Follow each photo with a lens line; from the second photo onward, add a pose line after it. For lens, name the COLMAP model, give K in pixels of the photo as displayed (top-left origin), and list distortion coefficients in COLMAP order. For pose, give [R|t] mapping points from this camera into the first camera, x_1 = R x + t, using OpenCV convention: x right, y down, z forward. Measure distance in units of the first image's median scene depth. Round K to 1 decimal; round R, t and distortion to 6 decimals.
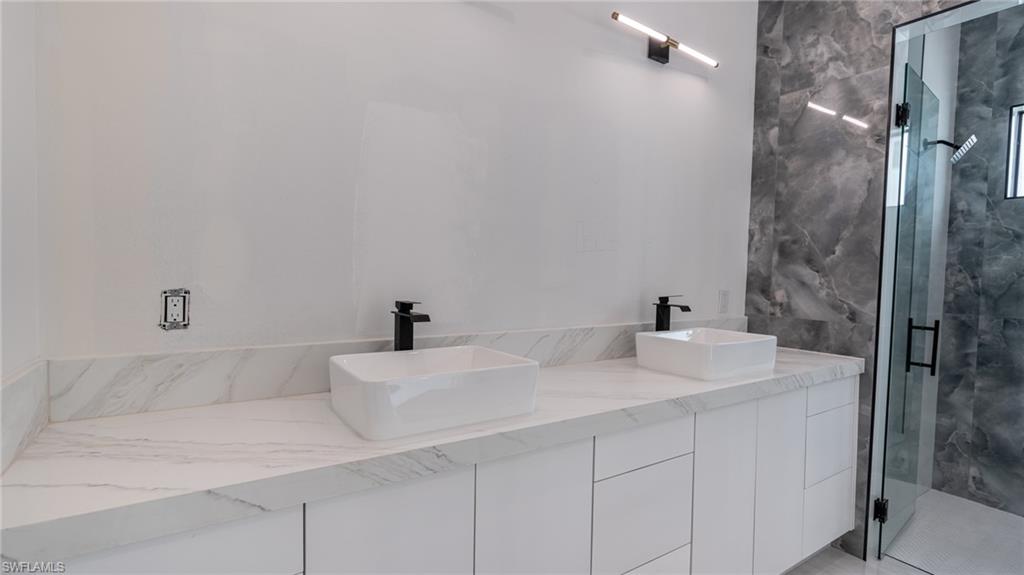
lens RADIAL K [[476.4, 0, 512.0], [0, 476.4, 287.5], [0, 0, 1]] dist [-0.005620, 0.001745]
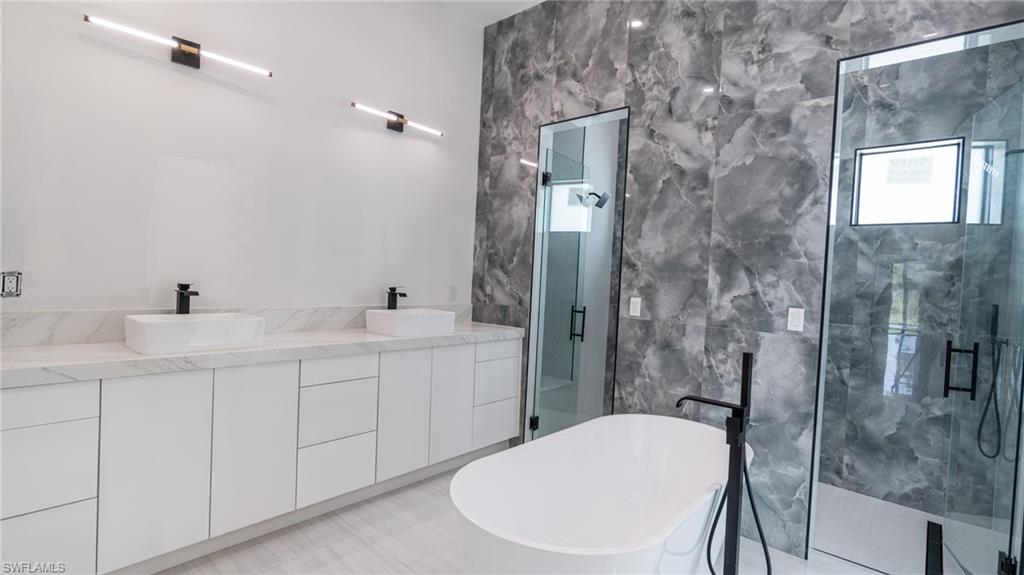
lens RADIAL K [[476.4, 0, 512.0], [0, 476.4, 287.5], [0, 0, 1]] dist [-0.005620, 0.001745]
pose [[0.964962, 0.016488, 0.261871, 0.267017], [-0.015174, 0.999860, -0.007041, 0.022760], [-0.261950, 0.002821, 0.965077, -0.523998]]
